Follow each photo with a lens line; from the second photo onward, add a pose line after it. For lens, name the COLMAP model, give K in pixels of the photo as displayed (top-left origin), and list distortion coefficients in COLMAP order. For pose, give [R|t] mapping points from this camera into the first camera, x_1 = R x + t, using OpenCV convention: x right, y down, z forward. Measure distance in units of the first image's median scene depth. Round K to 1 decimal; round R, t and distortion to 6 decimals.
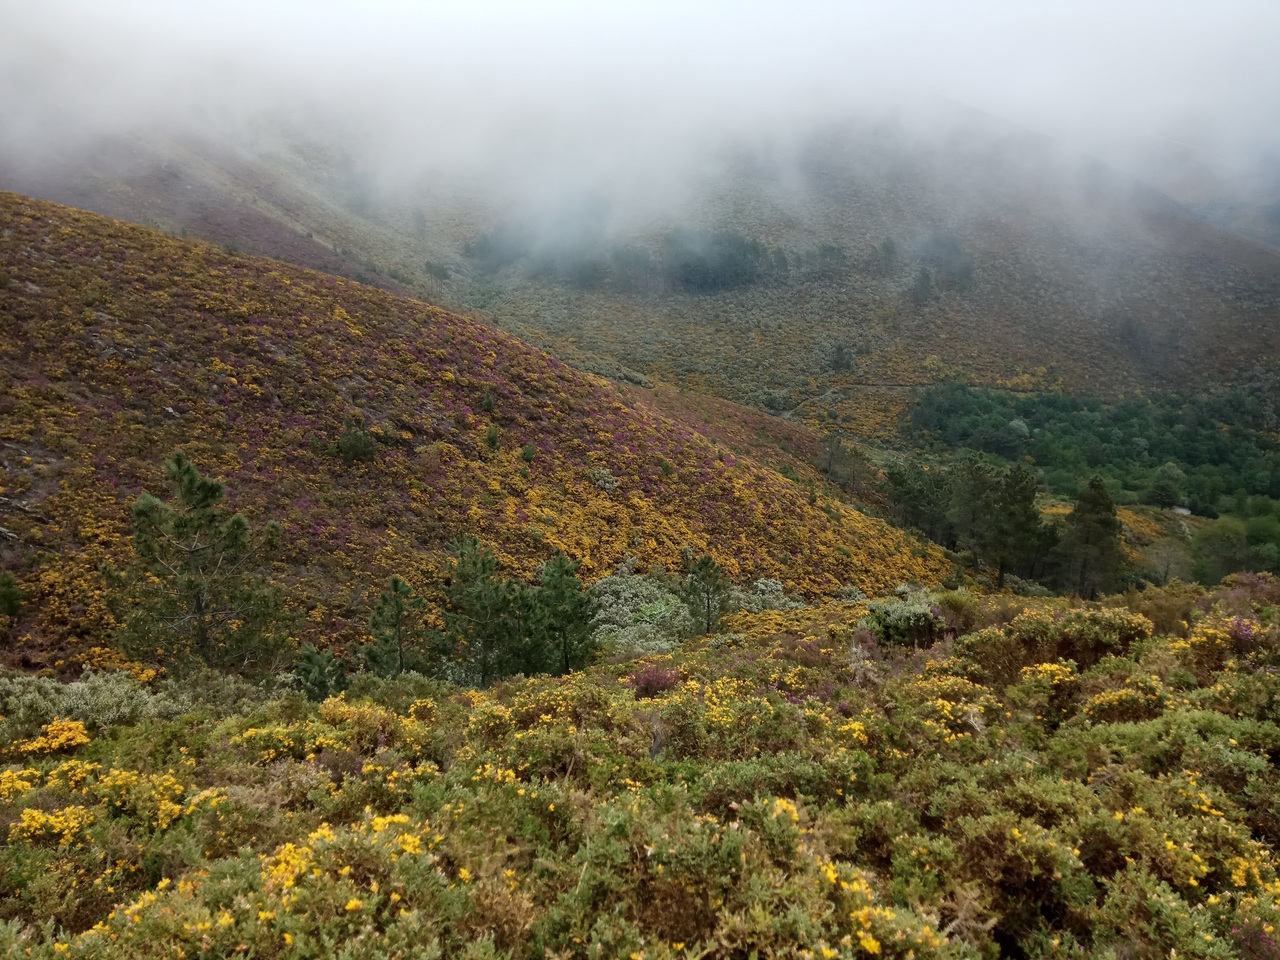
lens RADIAL K [[962.2, 0, 640.0], [0, 962.2, 480.0], [0, 0, 1]] dist [0.142610, -0.197111]
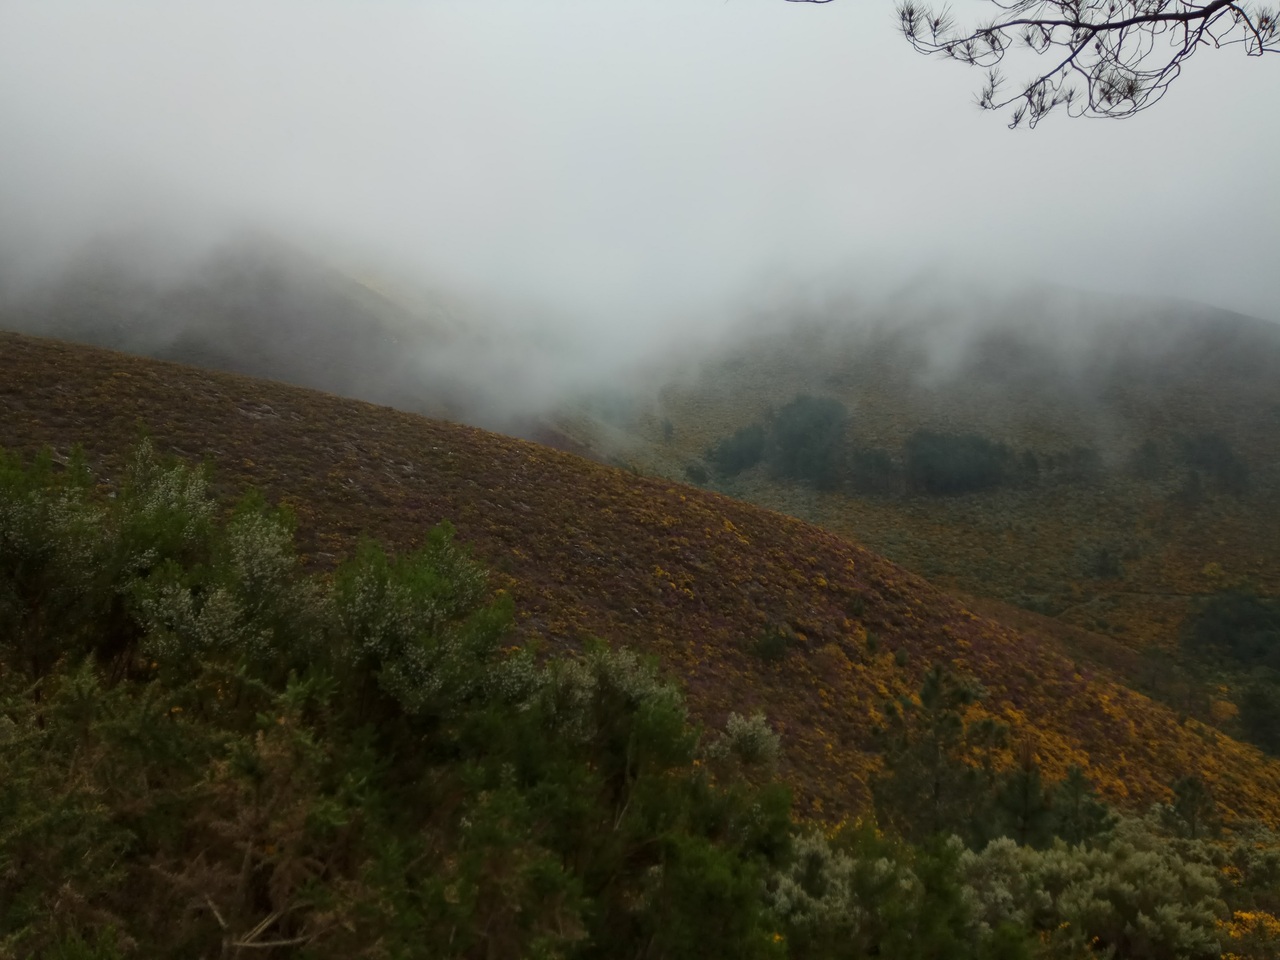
lens RADIAL K [[954.3, 0, 640.0], [0, 954.3, 480.0], [0, 0, 1]] dist [0.060607, -0.081933]
pose [[0.973092, -0.000806, -0.230417, -0.137850], [-0.045809, 0.979356, -0.196884, 0.000479], [0.225818, 0.202141, 0.952966, -0.077491]]
